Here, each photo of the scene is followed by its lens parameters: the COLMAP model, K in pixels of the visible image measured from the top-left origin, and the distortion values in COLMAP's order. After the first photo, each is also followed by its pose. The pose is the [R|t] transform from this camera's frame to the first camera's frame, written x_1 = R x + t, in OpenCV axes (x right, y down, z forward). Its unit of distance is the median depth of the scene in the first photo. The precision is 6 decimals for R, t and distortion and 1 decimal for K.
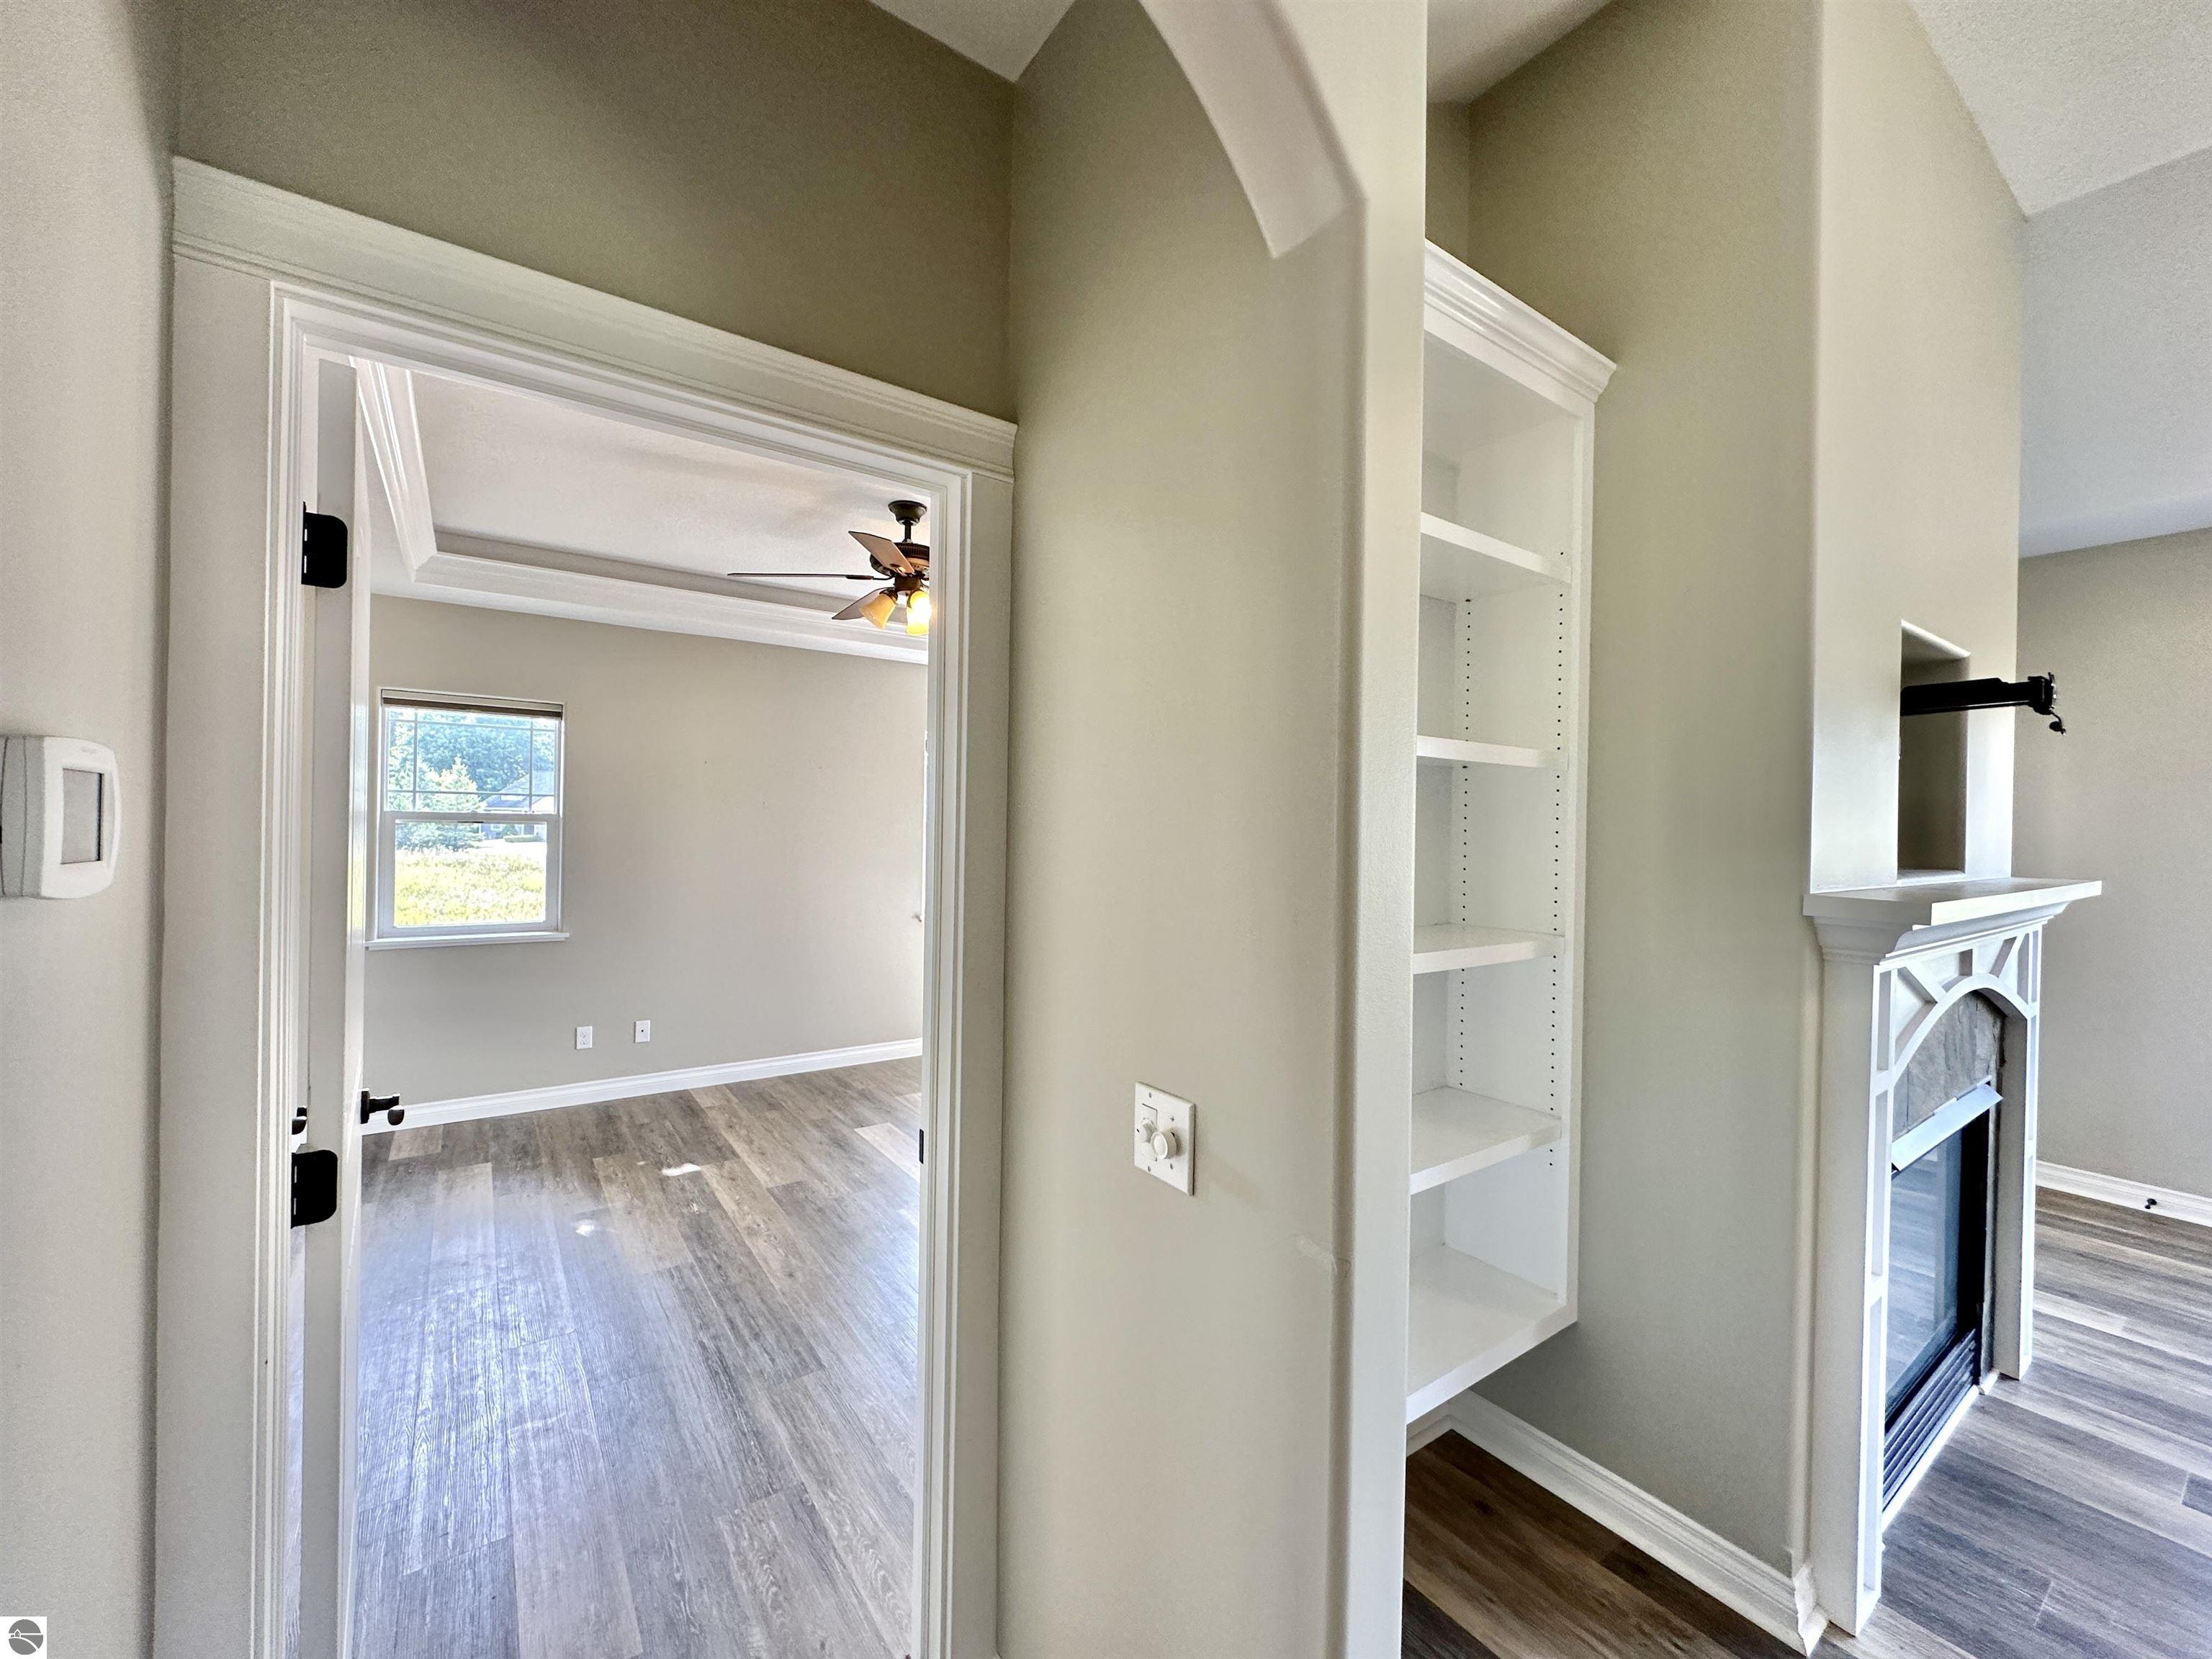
lens RADIAL K [[886.5, 0, 1104.6], [0, 886.5, 829.1], [0, 0, 1]] dist [-0.001717, 0.000337]
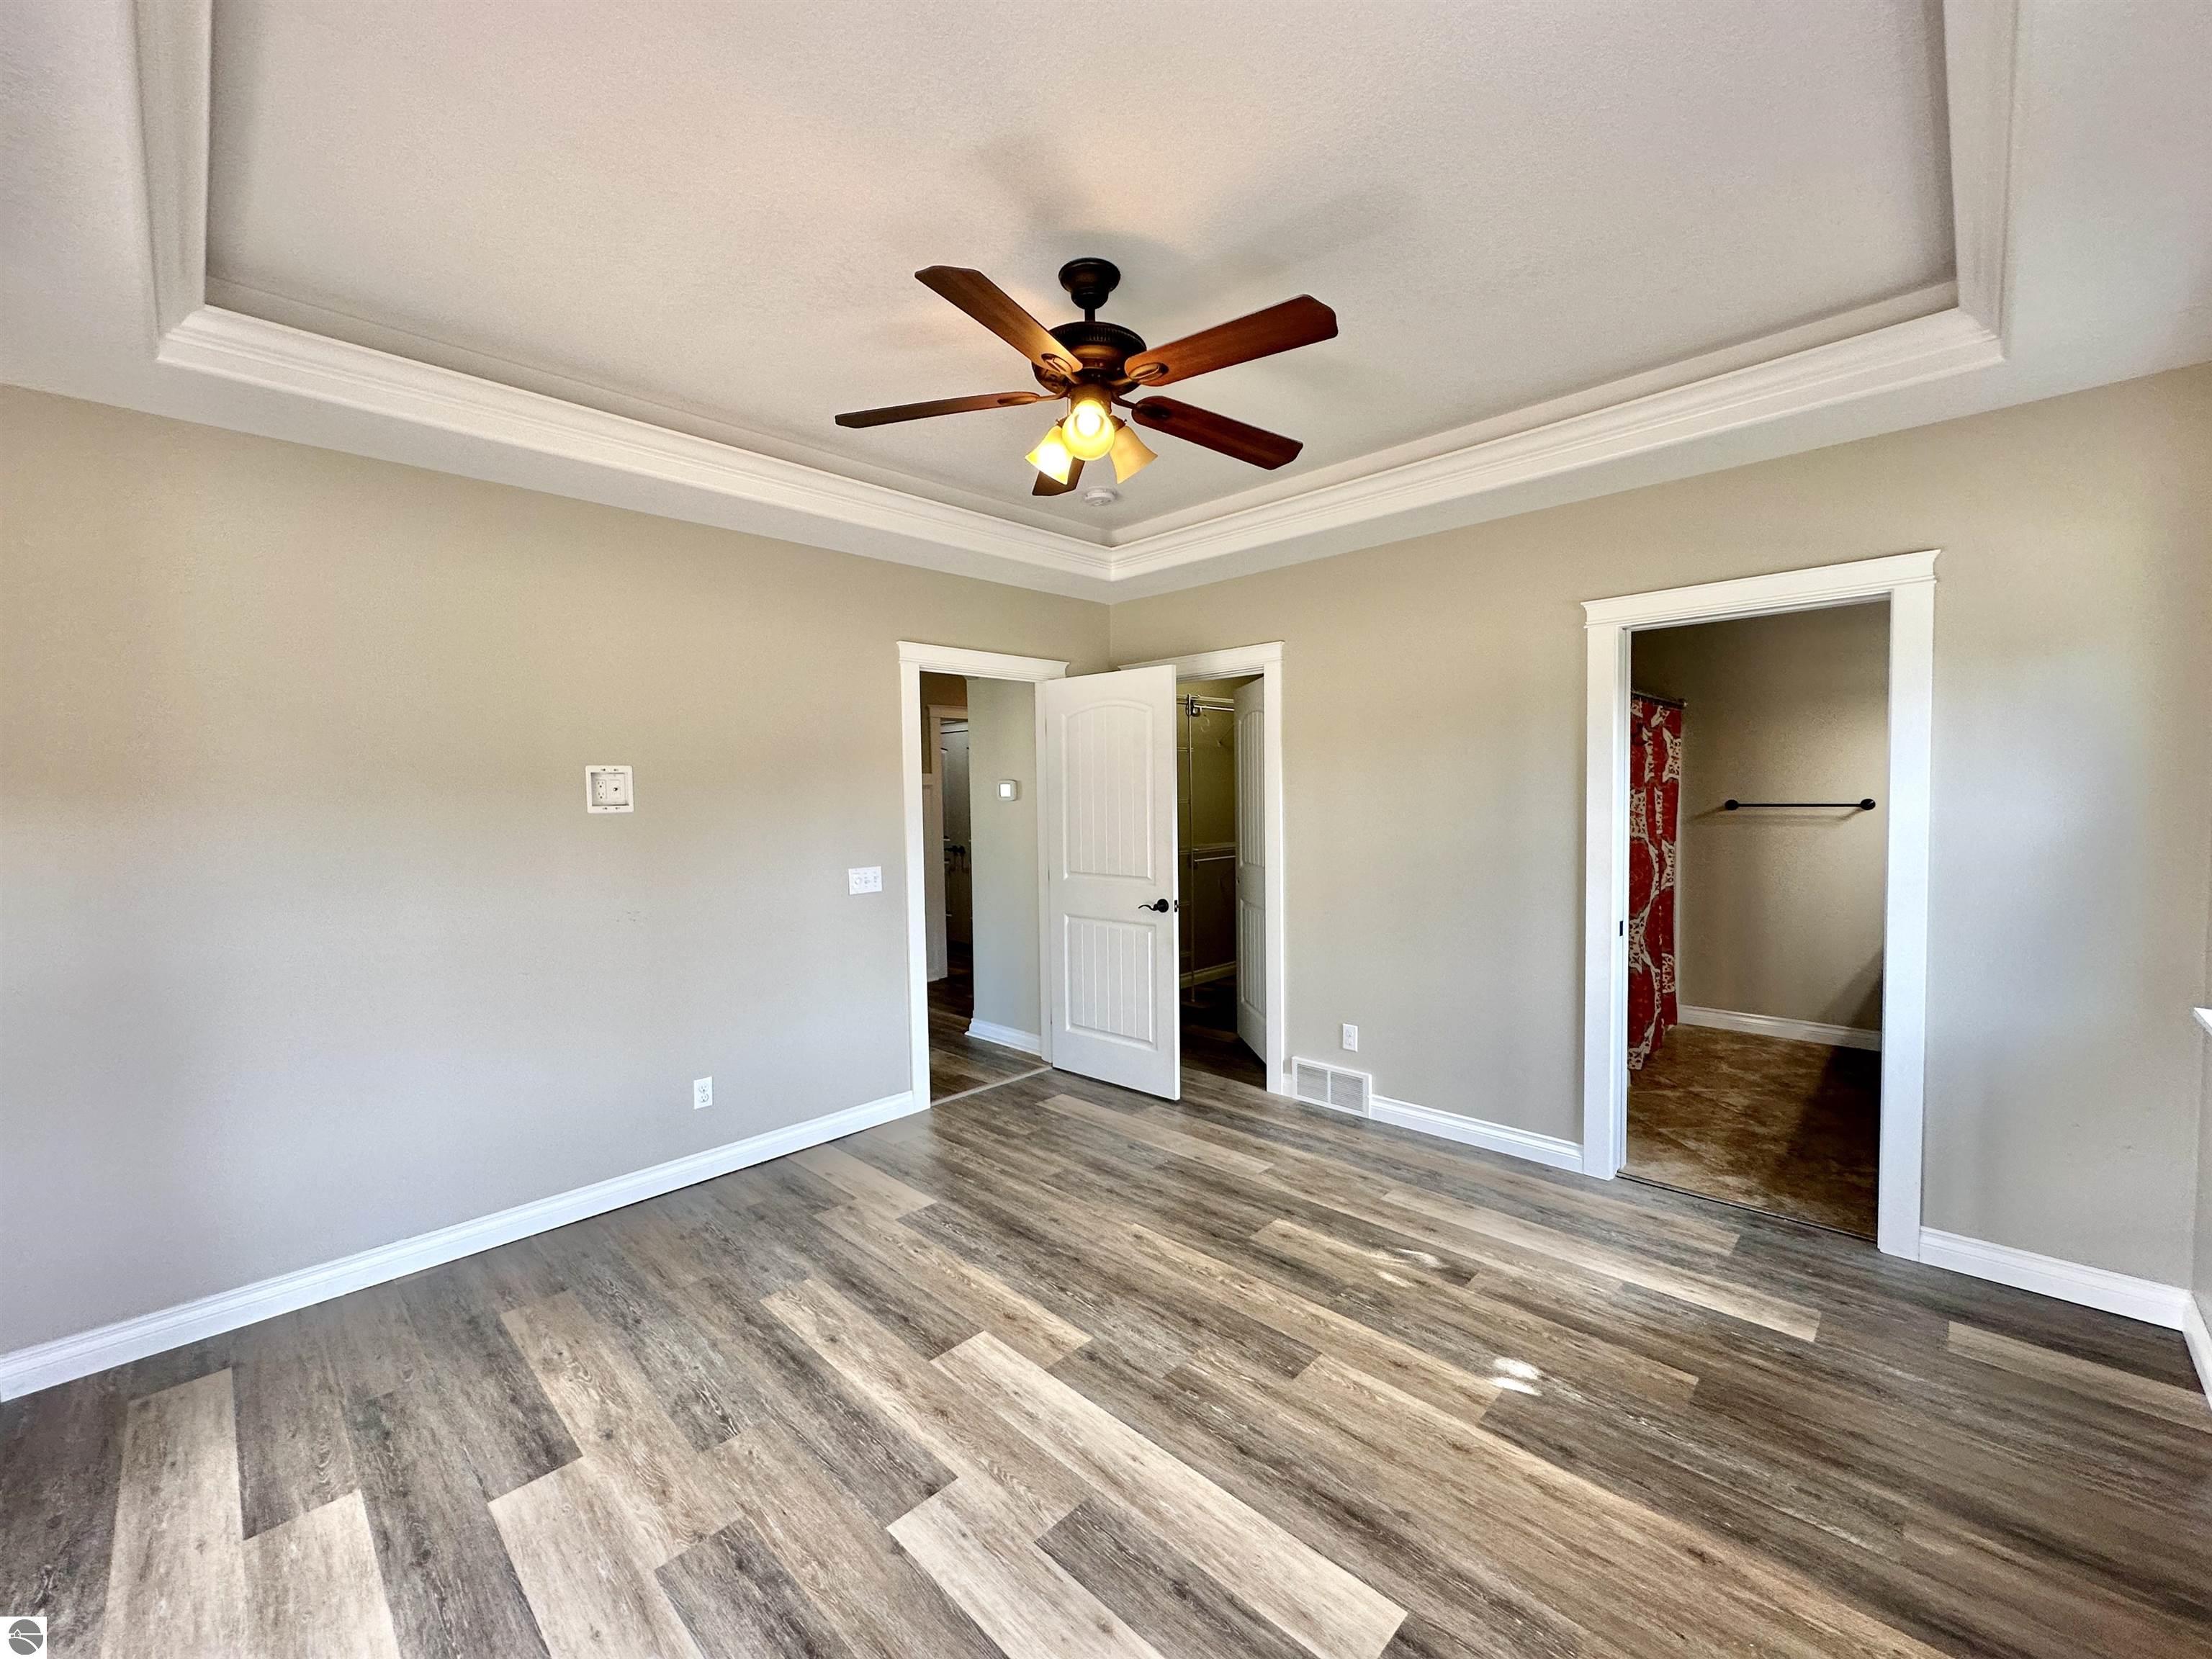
lens RADIAL K [[886.5, 0, 1104.6], [0, 886.5, 829.1], [0, 0, 1]] dist [-0.001717, 0.000337]
pose [[-0.984686, 0.005460, -0.174254, -0.102369], [-0.001828, 0.999131, 0.041633, 0.000616], [0.174330, 0.041314, -0.983820, 1.374118]]
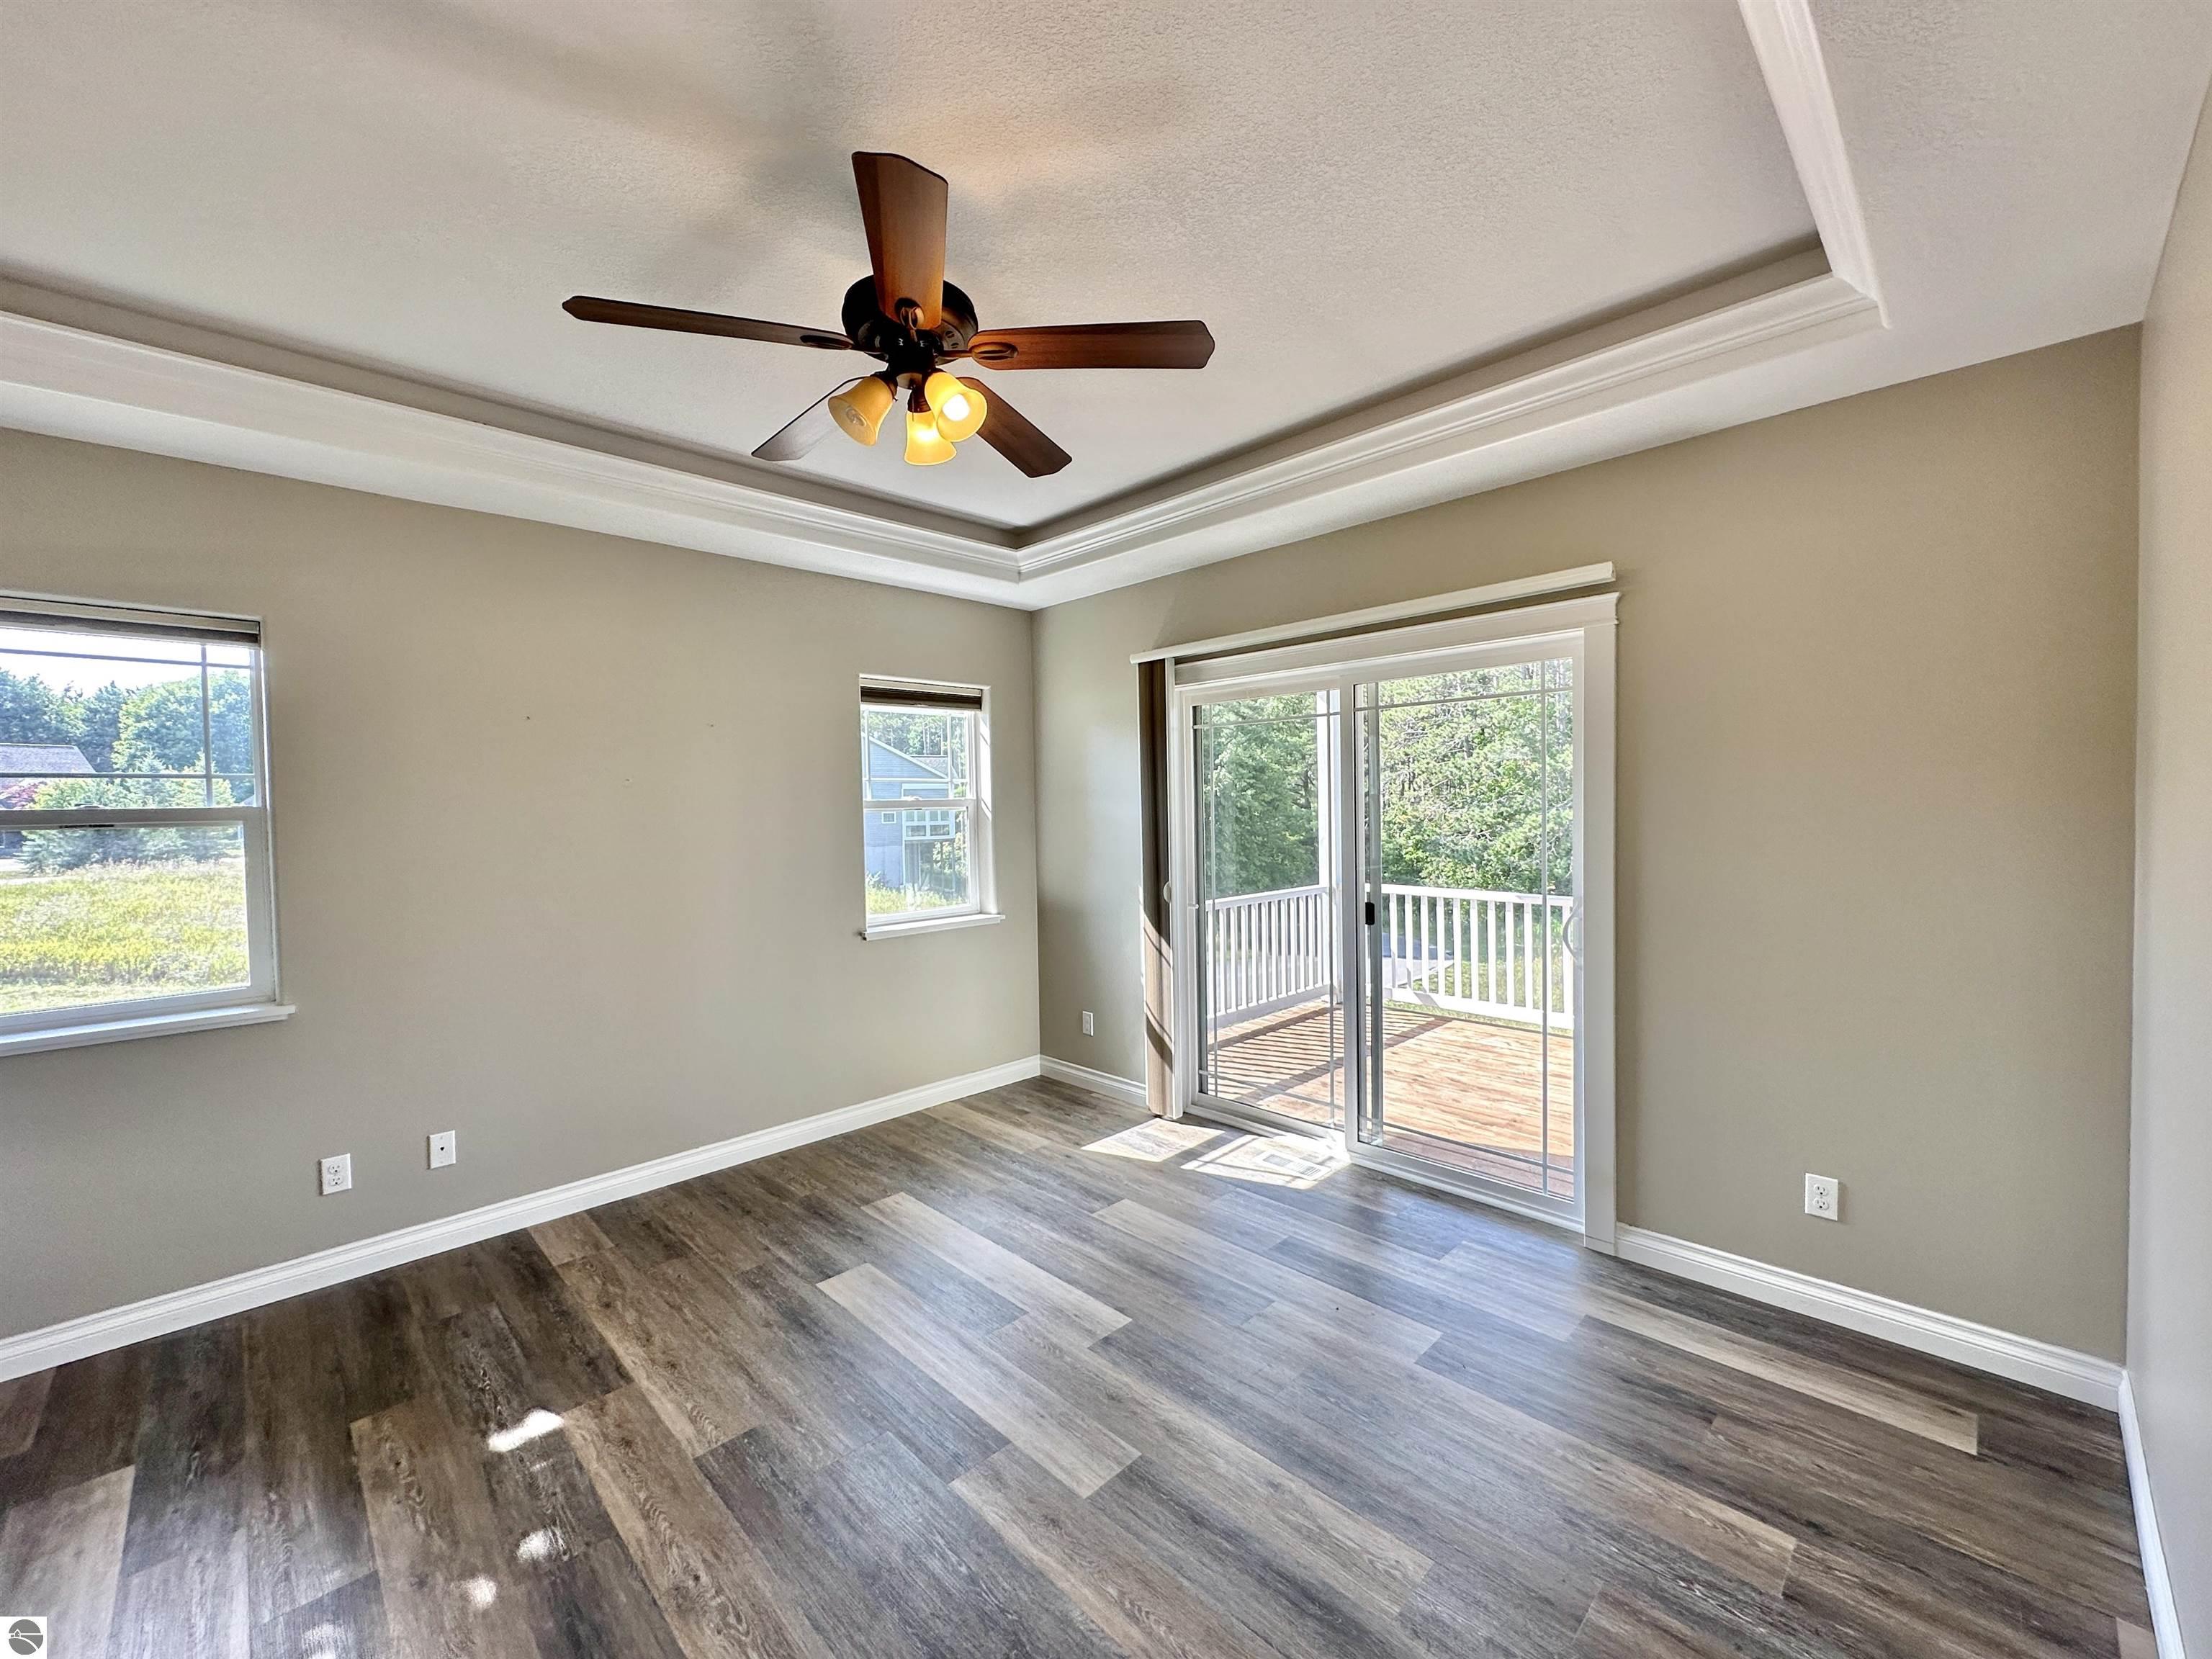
lens RADIAL K [[886.5, 0, 1104.6], [0, 886.5, 829.1], [0, 0, 1]] dist [-0.001717, 0.000337]
pose [[0.986871, -0.040674, 0.156308, -0.170897], [0.036577, 0.998910, 0.028999, 0.001276], [-0.157317, -0.022901, 0.987283, 0.361153]]
